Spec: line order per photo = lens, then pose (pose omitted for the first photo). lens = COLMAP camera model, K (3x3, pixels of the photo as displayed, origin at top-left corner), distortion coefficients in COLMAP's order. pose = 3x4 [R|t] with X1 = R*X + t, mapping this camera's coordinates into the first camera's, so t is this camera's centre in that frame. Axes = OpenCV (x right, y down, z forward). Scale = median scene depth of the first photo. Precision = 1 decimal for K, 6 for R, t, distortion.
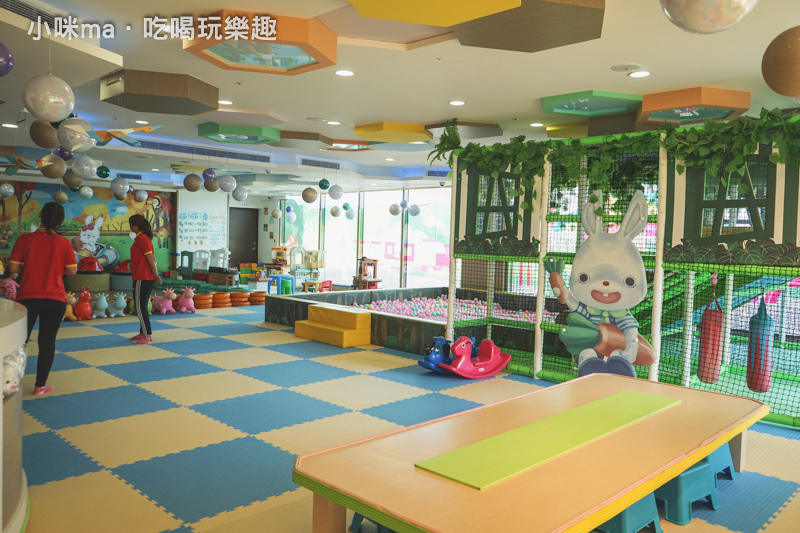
lens RADIAL K [[638.0, 0, 400.0], [0, 638.0, 266.5], [0, 0, 1]] dist [-0.009964, 0.004779]
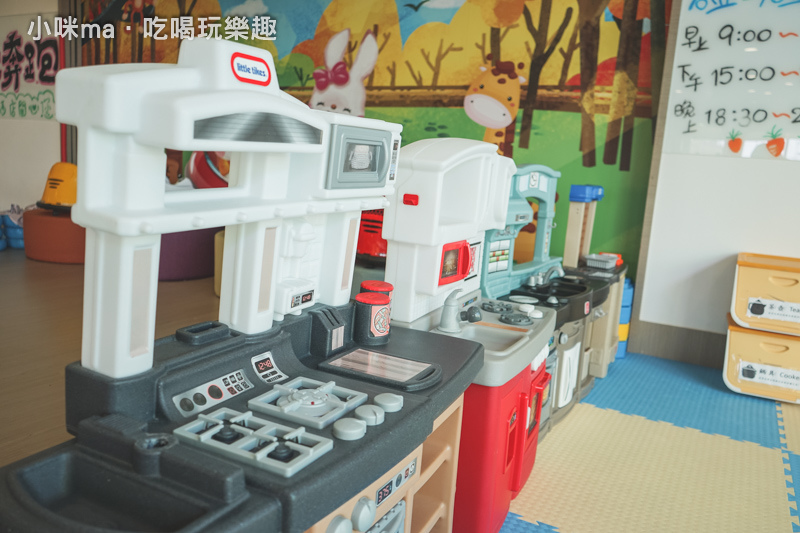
lens RADIAL K [[638.0, 0, 400.0], [0, 638.0, 266.5], [0, 0, 1]] dist [-0.009964, 0.004779]
pose [[0.283411, 0.155213, -0.946355, -0.042425], [-0.102975, 0.986035, 0.130882, -0.003849], [0.953454, 0.060358, 0.295437, 0.203693]]
